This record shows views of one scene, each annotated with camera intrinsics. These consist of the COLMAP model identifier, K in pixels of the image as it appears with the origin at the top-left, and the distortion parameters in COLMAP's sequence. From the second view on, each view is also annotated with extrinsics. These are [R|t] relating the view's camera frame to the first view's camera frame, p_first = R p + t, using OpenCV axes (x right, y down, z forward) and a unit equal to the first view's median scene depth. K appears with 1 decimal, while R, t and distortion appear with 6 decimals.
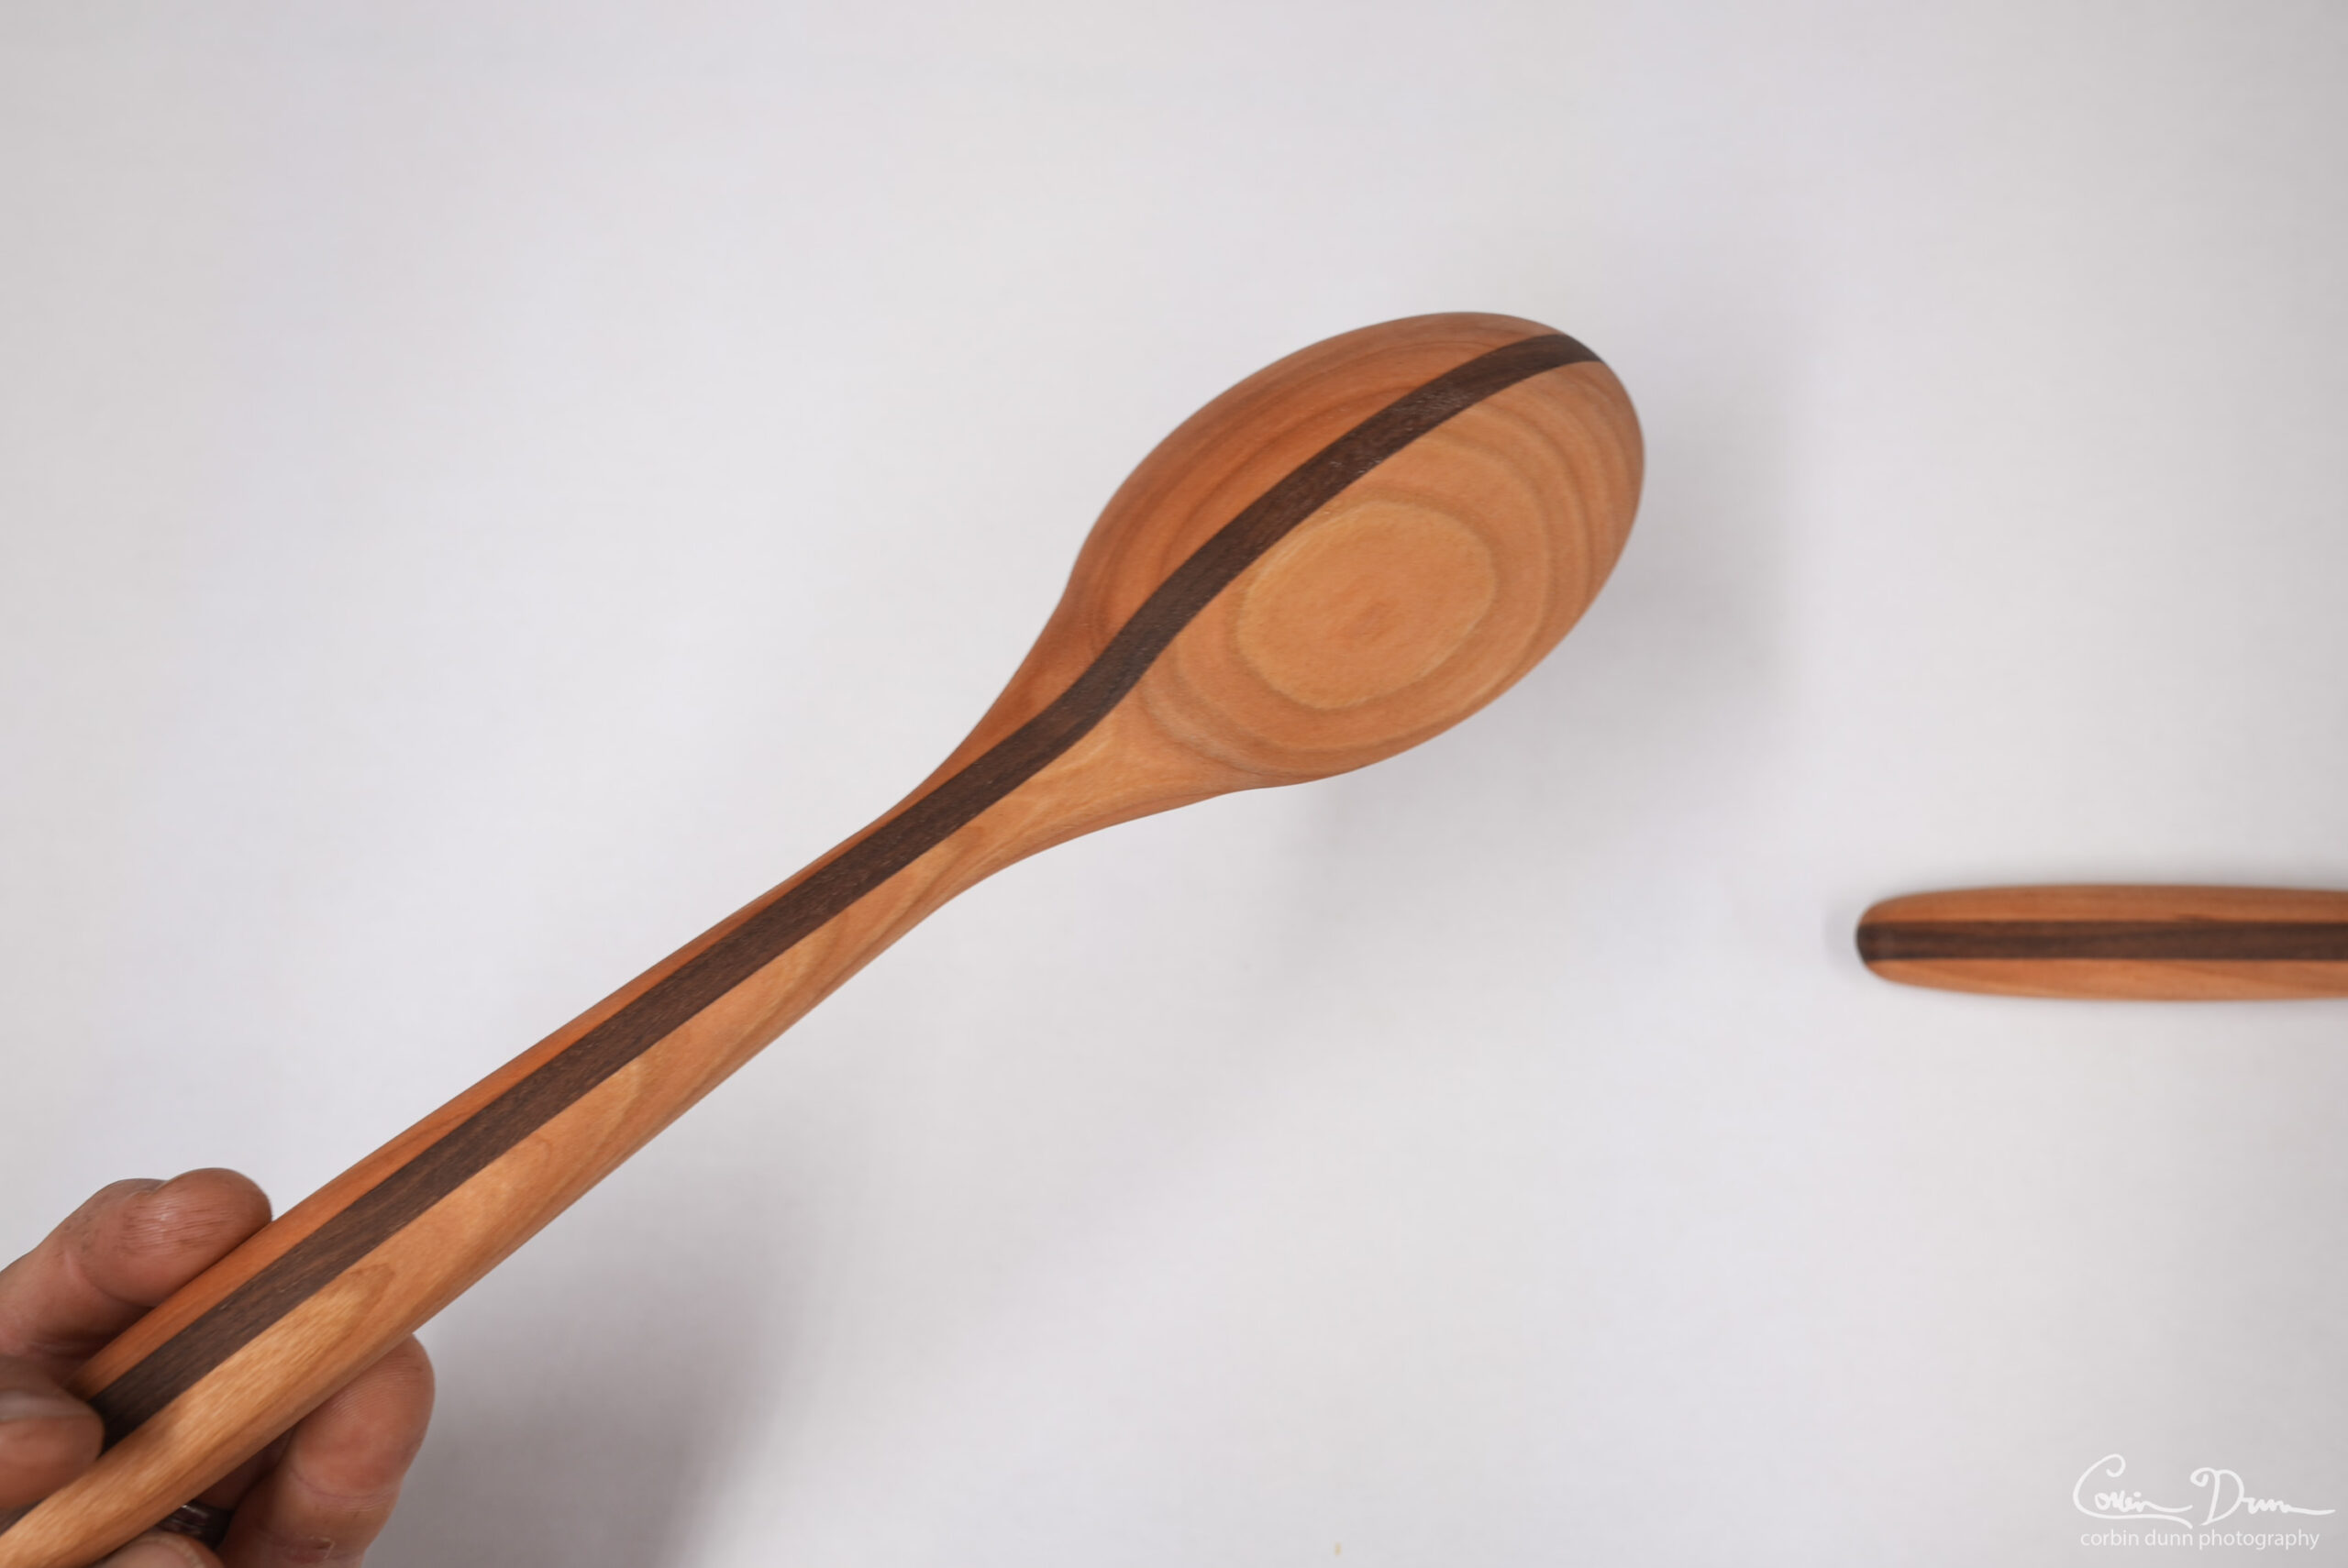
lens RADIAL K [[2128.8, 0, 1174.0], [0, 2128.8, 784.0], [0, 0, 1]] dist [-0.073218, 0.147531]
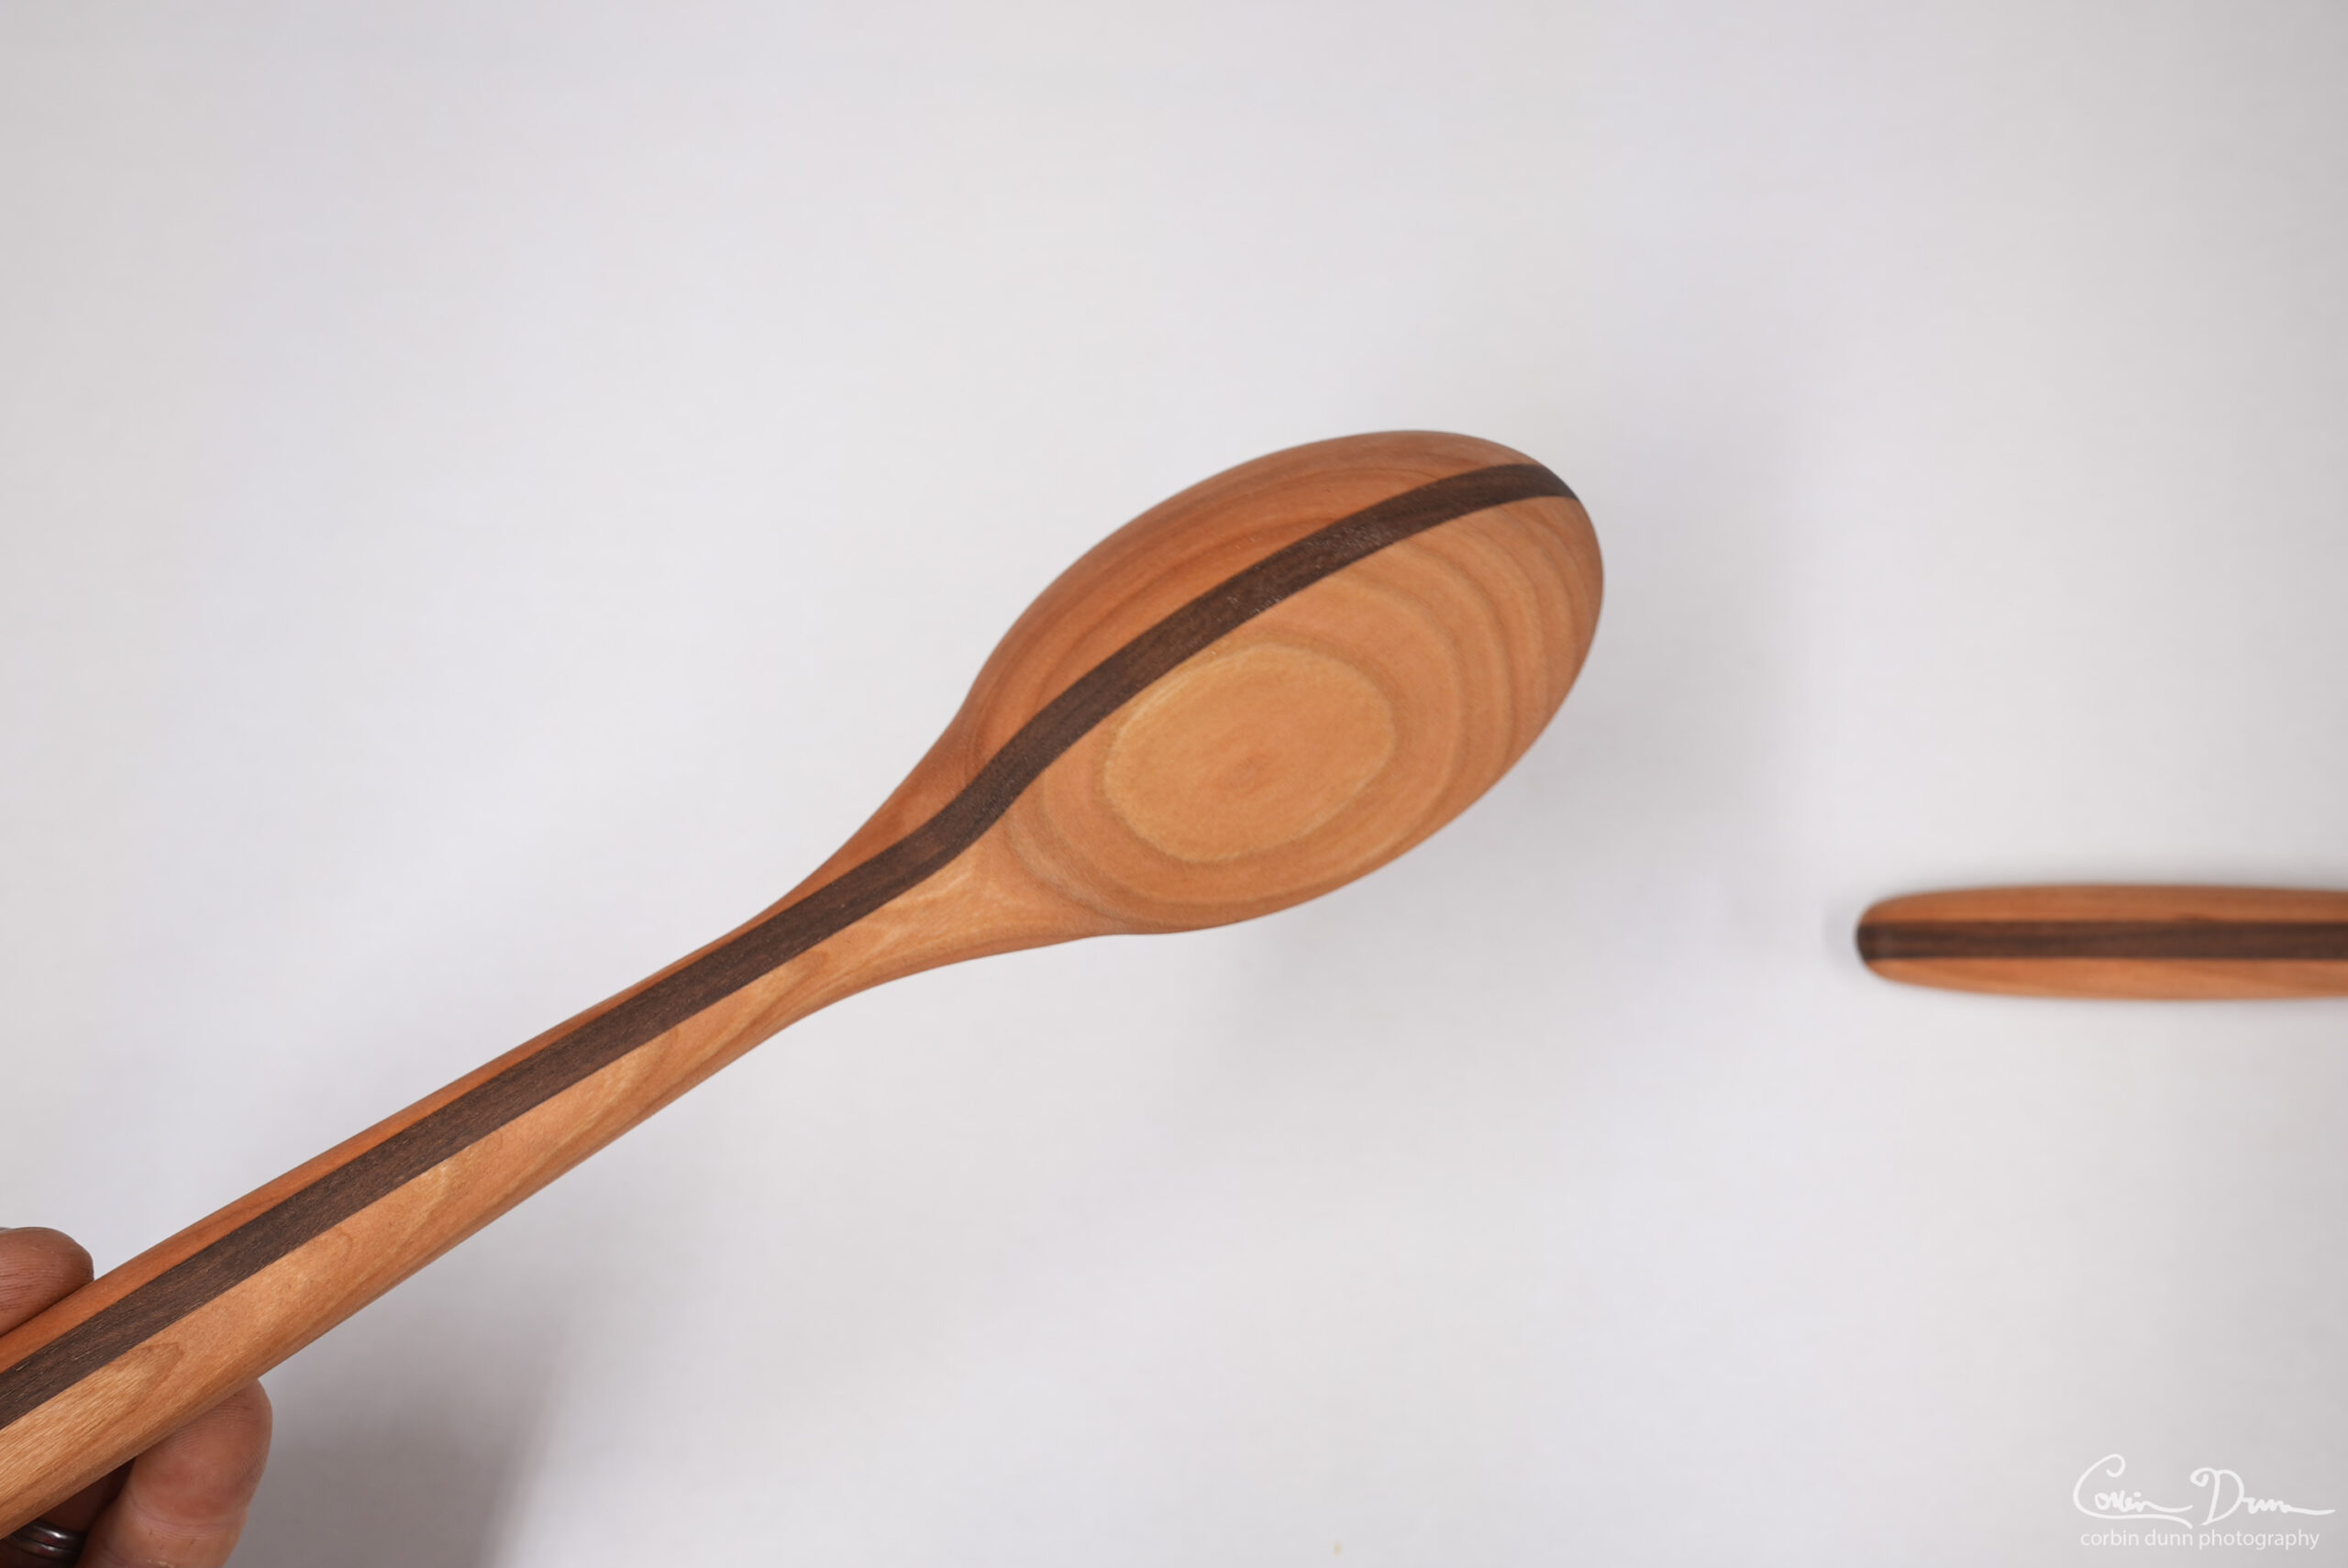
lens RADIAL K [[2128.8, 0, 1174.0], [0, 2128.8, 784.0], [0, 0, 1]] dist [-0.073218, 0.147531]
pose [[0.986122, 0.085101, -0.142553, 0.194426], [-0.082870, 0.996328, 0.021526, -0.089145], [0.143862, -0.009414, 0.989553, 0.068224]]
